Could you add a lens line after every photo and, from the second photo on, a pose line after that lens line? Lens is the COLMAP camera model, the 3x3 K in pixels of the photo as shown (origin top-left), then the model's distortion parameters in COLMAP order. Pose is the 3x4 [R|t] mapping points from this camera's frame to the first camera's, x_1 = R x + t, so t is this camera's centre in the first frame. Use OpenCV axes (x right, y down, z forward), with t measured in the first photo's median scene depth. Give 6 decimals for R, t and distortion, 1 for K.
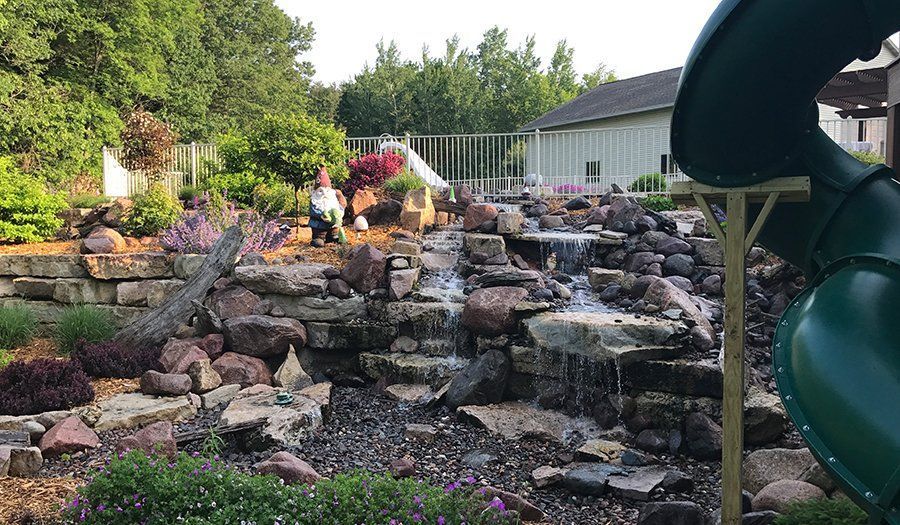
lens RADIAL K [[792.1, 0, 450.0], [0, 792.1, 262.5], [0, 0, 1]] dist [0.049395, -0.002680]
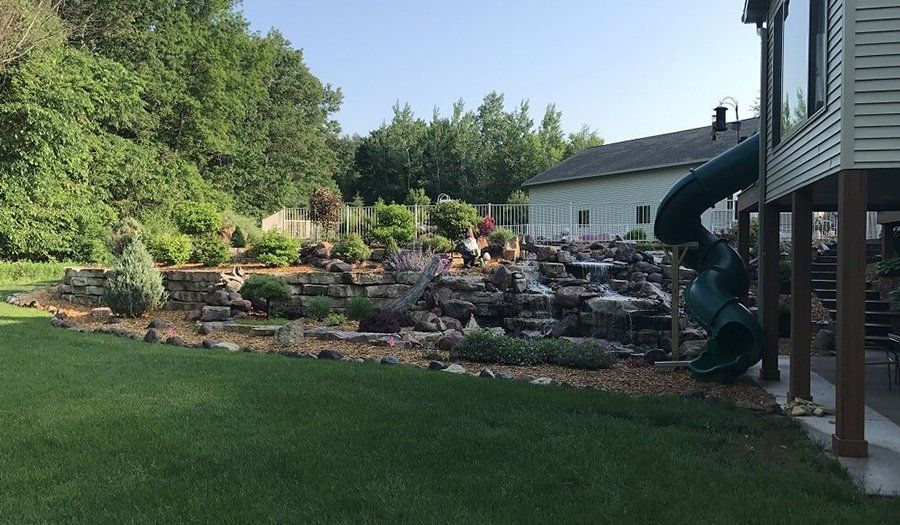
lens RADIAL K [[744.9, 0, 450.0], [0, 744.9, 262.5], [0, 0, 1]] dist [0.096376, -0.000489]
pose [[0.999775, 0.006525, 0.020191, -0.238973], [-0.005611, 0.998973, -0.044960, 0.046304], [-0.020463, 0.044836, 0.998785, -0.784763]]
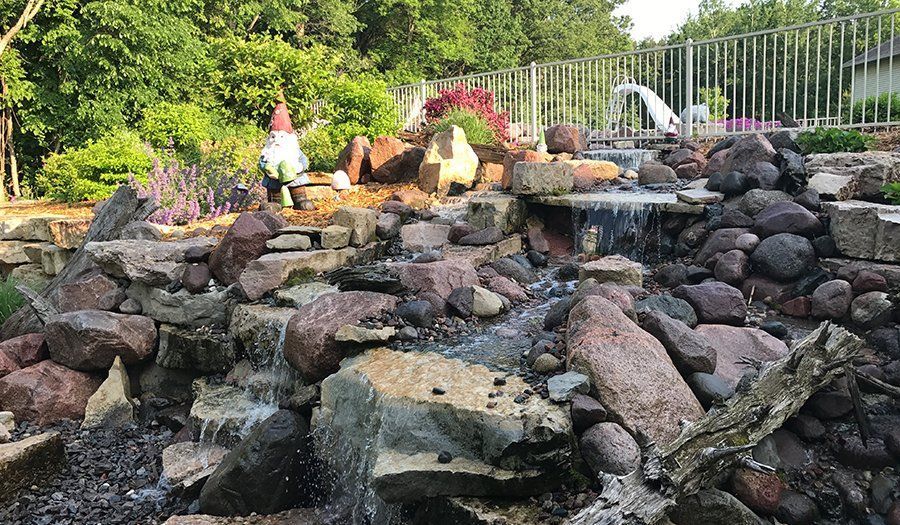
lens RADIAL K [[748.0, 0, 462.5], [0, 748.0, 261.7], [0, 0, 1]] dist [0.033095, -0.003520]
pose [[0.909799, 0.035567, -0.413522, 0.277952], [-0.010771, 0.998009, 0.062142, -0.019494], [0.414909, -0.052082, 0.908371, 0.426909]]
